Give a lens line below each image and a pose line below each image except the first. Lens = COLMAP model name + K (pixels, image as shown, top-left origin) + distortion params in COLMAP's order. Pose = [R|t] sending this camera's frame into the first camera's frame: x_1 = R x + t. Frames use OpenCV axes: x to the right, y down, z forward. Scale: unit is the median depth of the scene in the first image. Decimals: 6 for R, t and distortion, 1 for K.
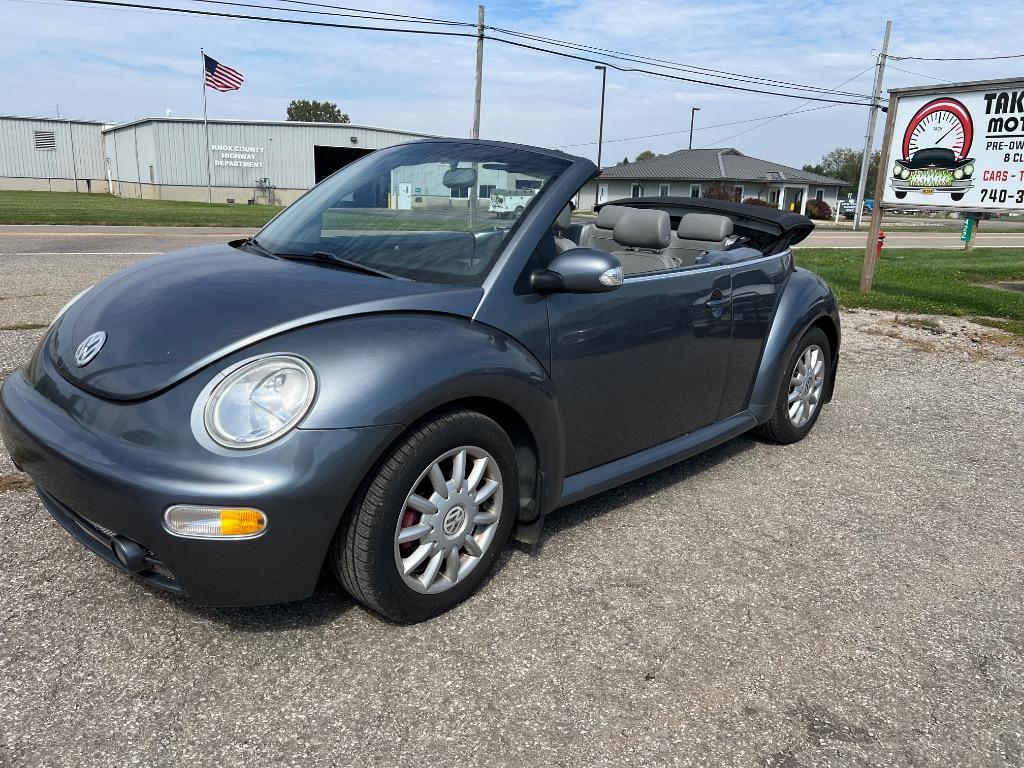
lens RADIAL K [[781.2, 0, 509.5], [0, 781.2, 390.4], [0, 0, 1]] dist [0.009287, -0.012426]
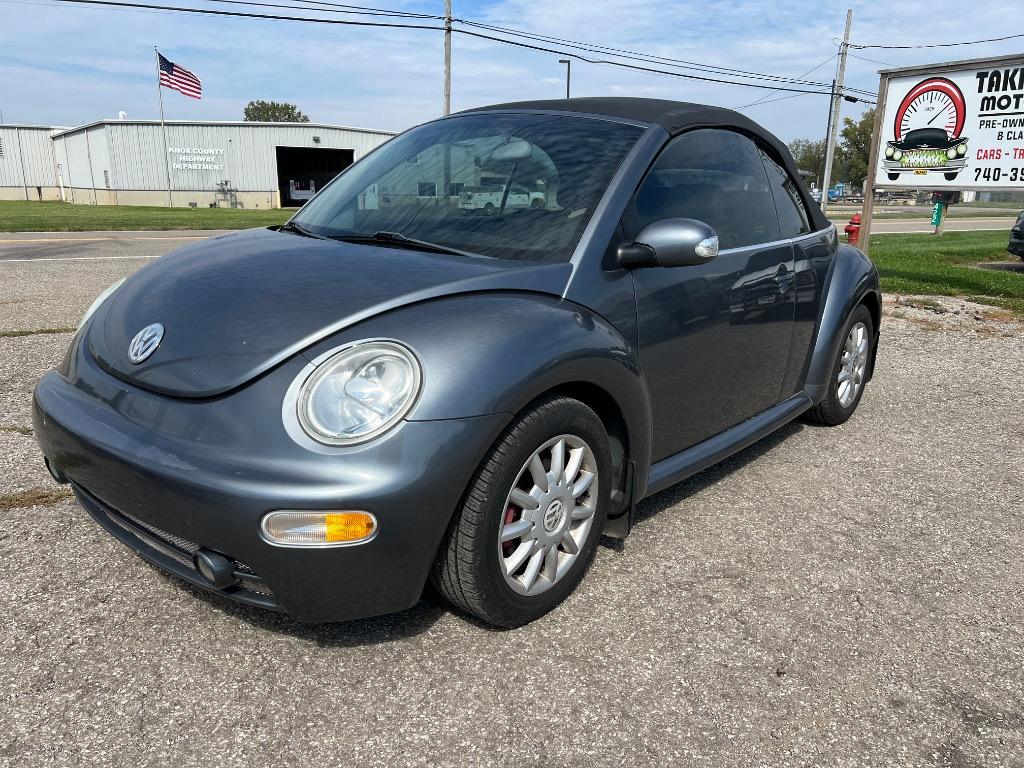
lens RADIAL K [[779.1, 0, 516.8], [0, 779.1, 403.5], [0, 0, 1]] dist [0.007871, -0.011449]
pose [[0.998073, -0.037118, 0.049720, -0.047857], [0.036197, 0.999158, 0.019308, 0.004353], [-0.050395, -0.017471, 0.998577, 0.025230]]
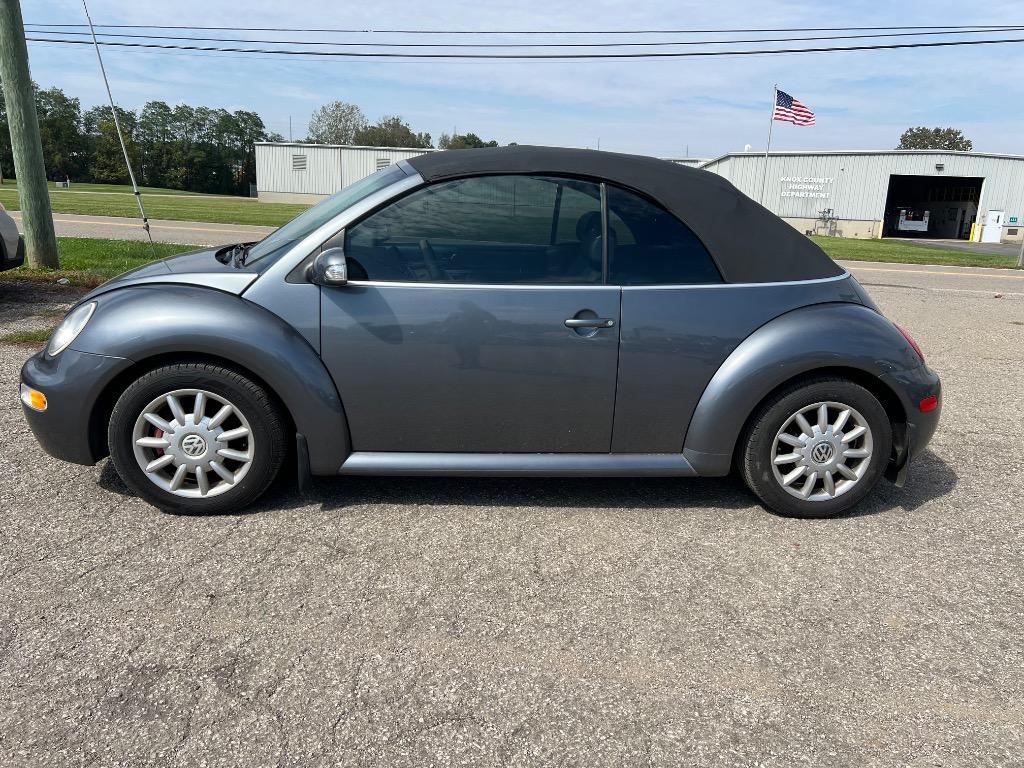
lens RADIAL K [[781.2, 0, 509.5], [0, 781.2, 390.4], [0, 0, 1]] dist [0.009287, -0.012426]
pose [[0.742398, 0.152699, -0.652325, 0.351132], [-0.177637, 0.983695, 0.028103, -0.017558], [0.645980, 0.095013, 0.757418, 0.096194]]
